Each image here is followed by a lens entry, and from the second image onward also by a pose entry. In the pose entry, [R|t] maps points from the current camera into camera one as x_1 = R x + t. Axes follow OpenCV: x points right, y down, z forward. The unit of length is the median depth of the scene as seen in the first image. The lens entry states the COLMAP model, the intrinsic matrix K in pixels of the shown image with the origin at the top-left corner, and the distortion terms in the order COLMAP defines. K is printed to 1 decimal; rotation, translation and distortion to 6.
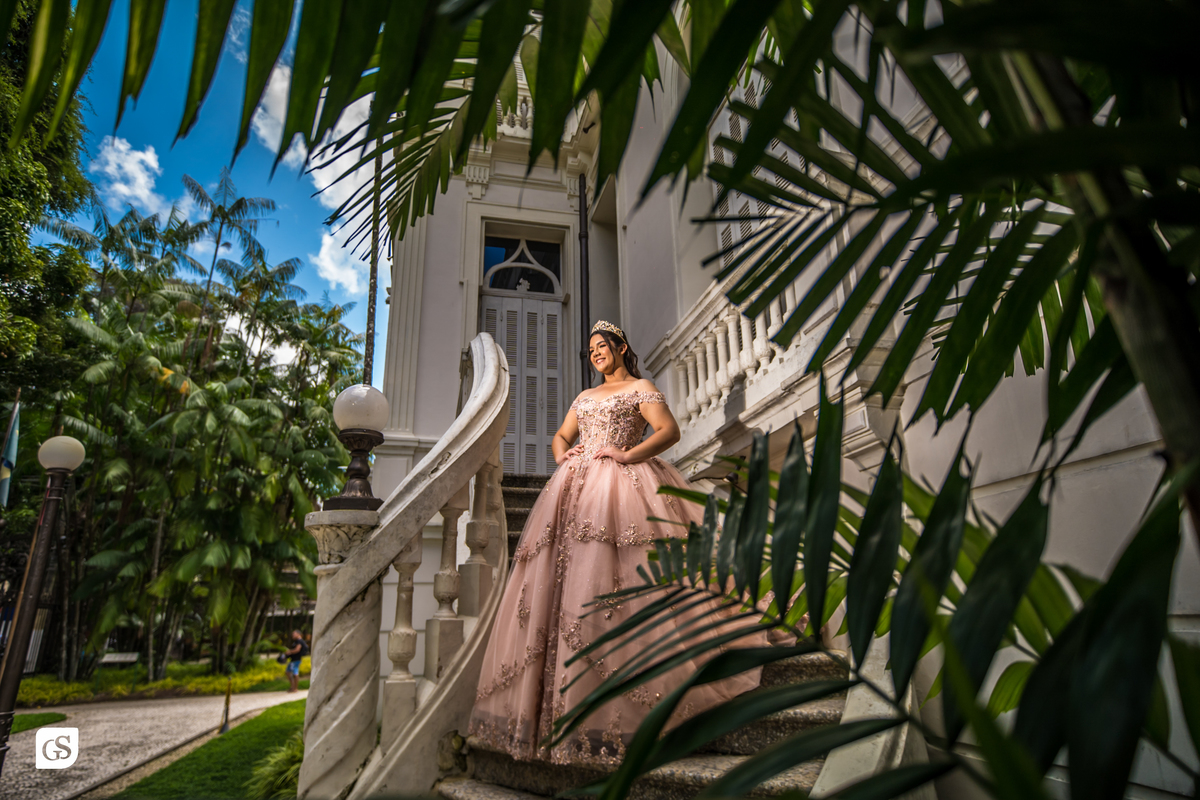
lens RADIAL K [[690.0, 0, 600.3], [0, 690.0, 392.5], [0, 0, 1]] dist [-0.036211, 0.029368]
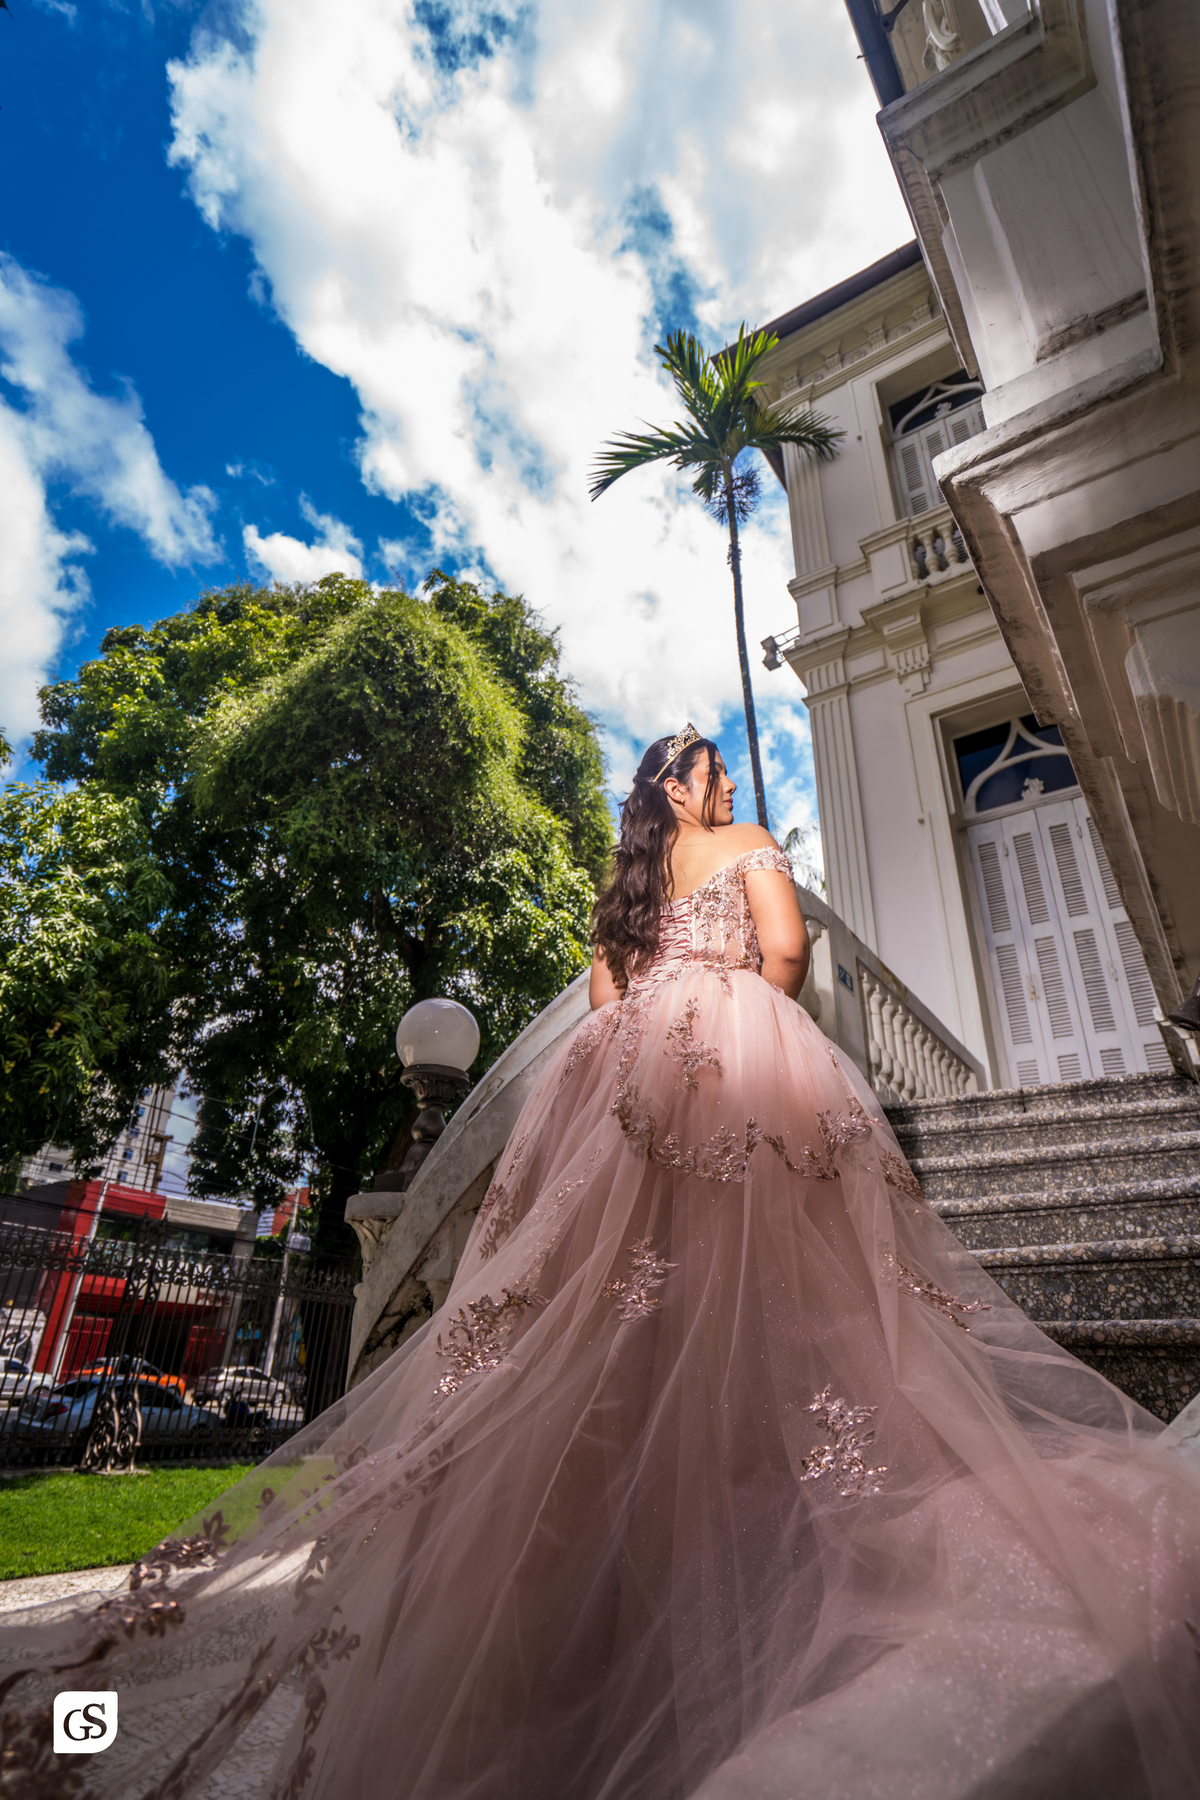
lens RADIAL K [[904.2, 0, 592.7], [0, 904.2, 893.1], [0, 0, 1]] dist [-0.064423, 0.032462]
pose [[0.647608, -0.312150, -0.695101, 0.262001], [0.186793, 0.949439, -0.252336, 0.094844], [0.738723, 0.033575, 0.673172, 0.358932]]
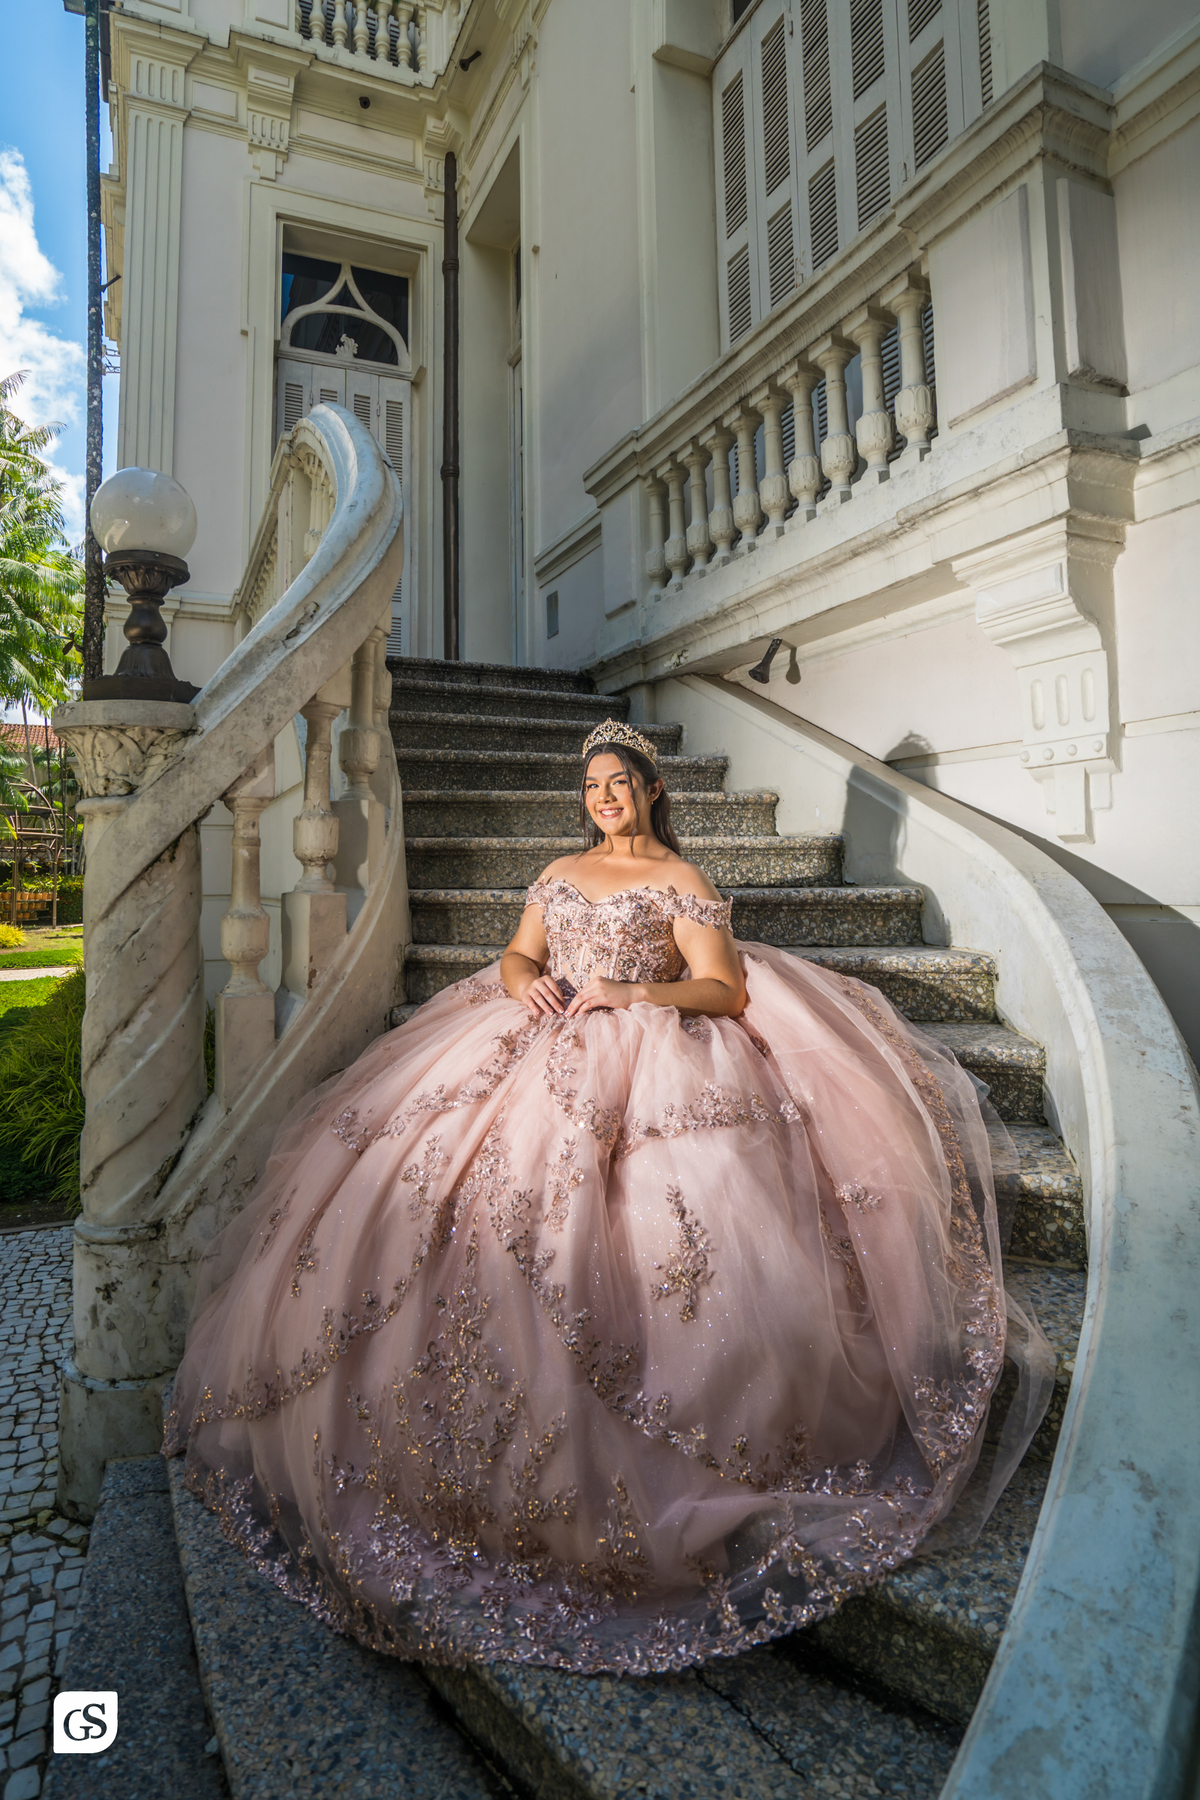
lens RADIAL K [[988.1, 0, 531.8], [0, 988.1, 805.9], [0, 0, 1]] dist [-0.056041, 0.029607]
pose [[0.990930, 0.023692, 0.132274, -0.097478], [-0.055533, 0.968550, 0.242542, 0.028702], [-0.122368, -0.247688, 0.961081, 0.120035]]
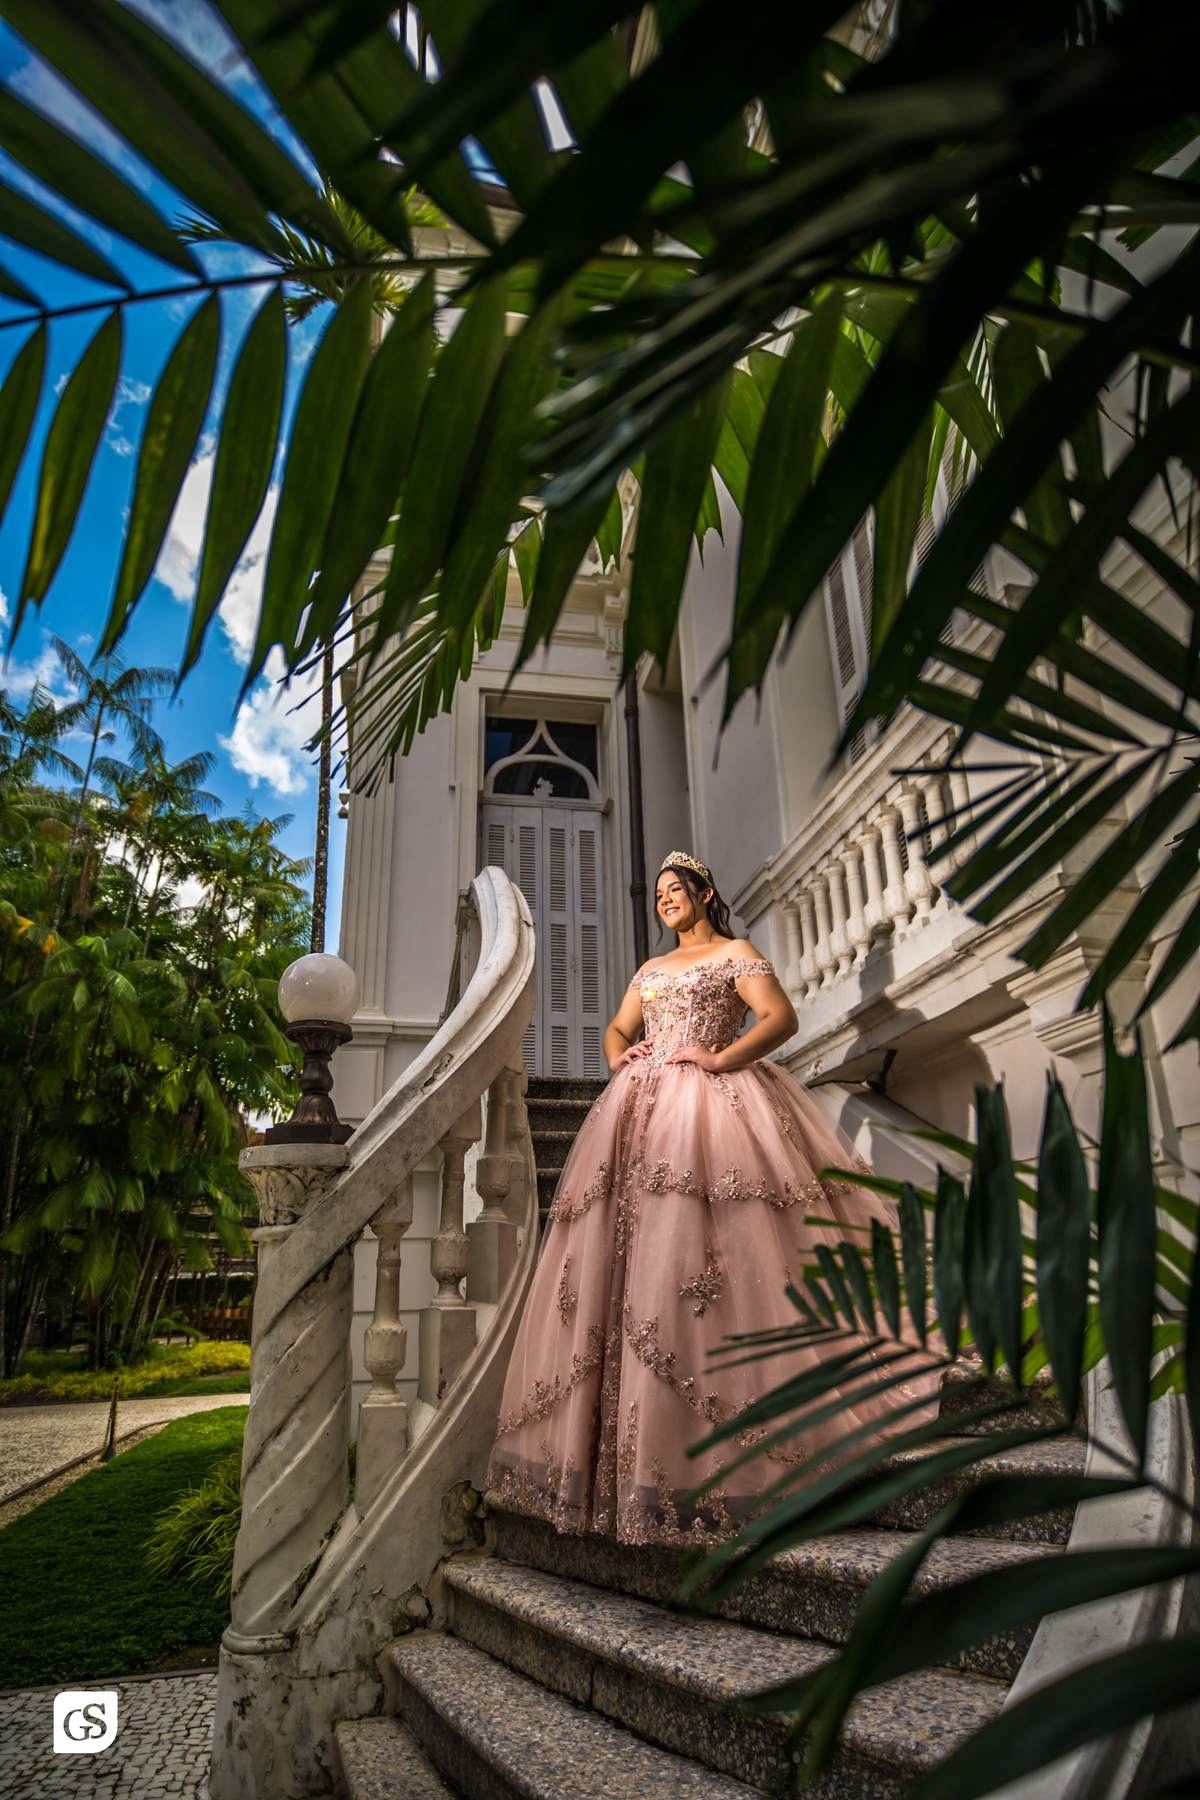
lens RADIAL K [[1035.0, 0, 594.8], [0, 1035.0, 902.4], [0, 0, 1]] dist [-0.036211, 0.029368]
pose [[0.998266, -0.019832, -0.055418, -0.014135], [0.017885, 0.999213, -0.035412, -0.014125], [0.056076, 0.034360, 0.997835, 0.003681]]
